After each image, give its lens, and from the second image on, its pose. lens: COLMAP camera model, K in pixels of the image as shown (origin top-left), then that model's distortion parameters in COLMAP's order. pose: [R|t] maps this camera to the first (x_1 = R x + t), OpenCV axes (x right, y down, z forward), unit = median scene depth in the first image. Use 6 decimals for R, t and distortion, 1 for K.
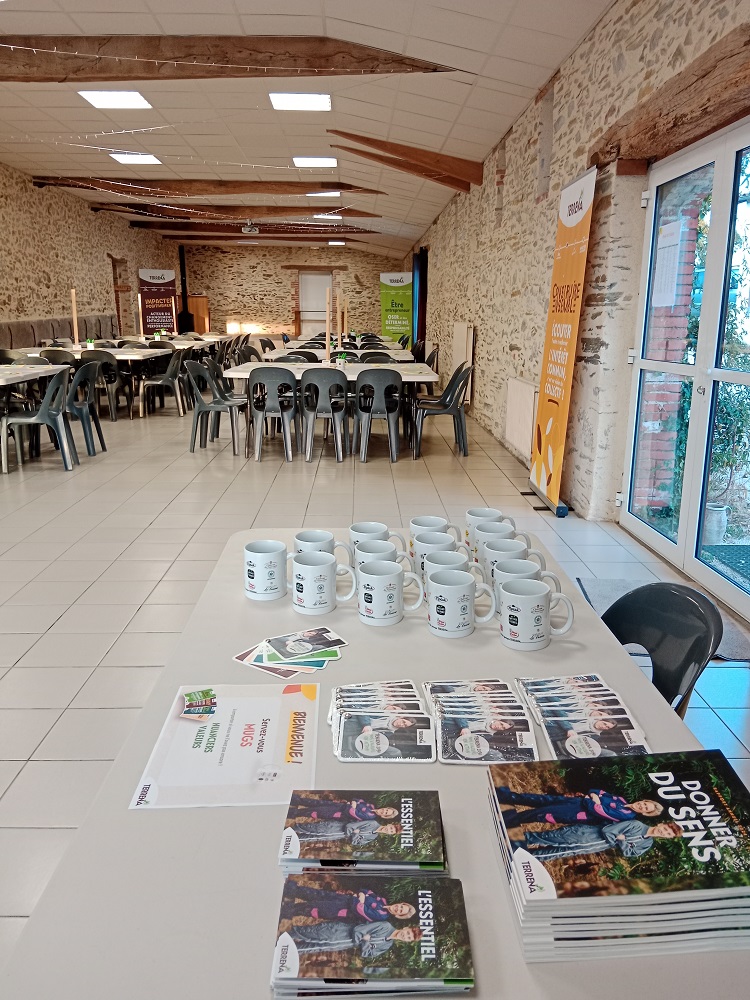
lens RADIAL K [[770.0, 0, 375.0], [0, 770.0, 500.0], [0, 0, 1]] dist [0.109578, -0.194234]
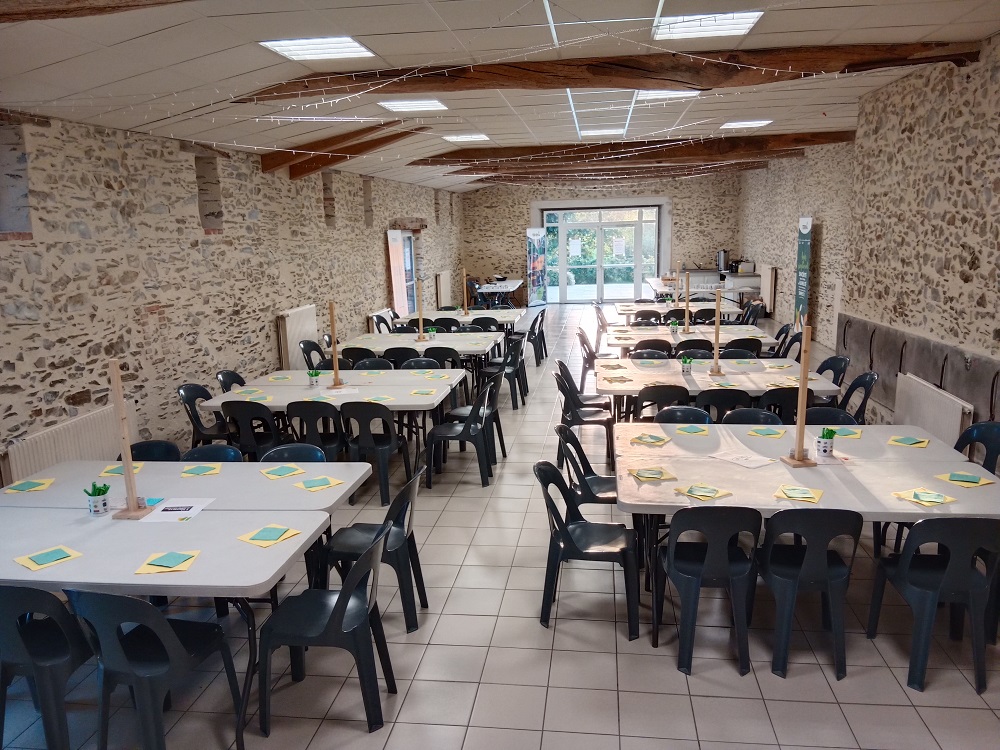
lens RADIAL K [[770.0, 0, 500.0], [0, 770.0, 375.0], [0, 0, 1]] dist [0.109578, -0.194234]
pose [[-0.987680, -0.011859, 0.156037, -0.229566], [0.053621, 0.911113, 0.408654, -0.424447], [-0.147014, 0.411986, -0.899252, 1.481665]]
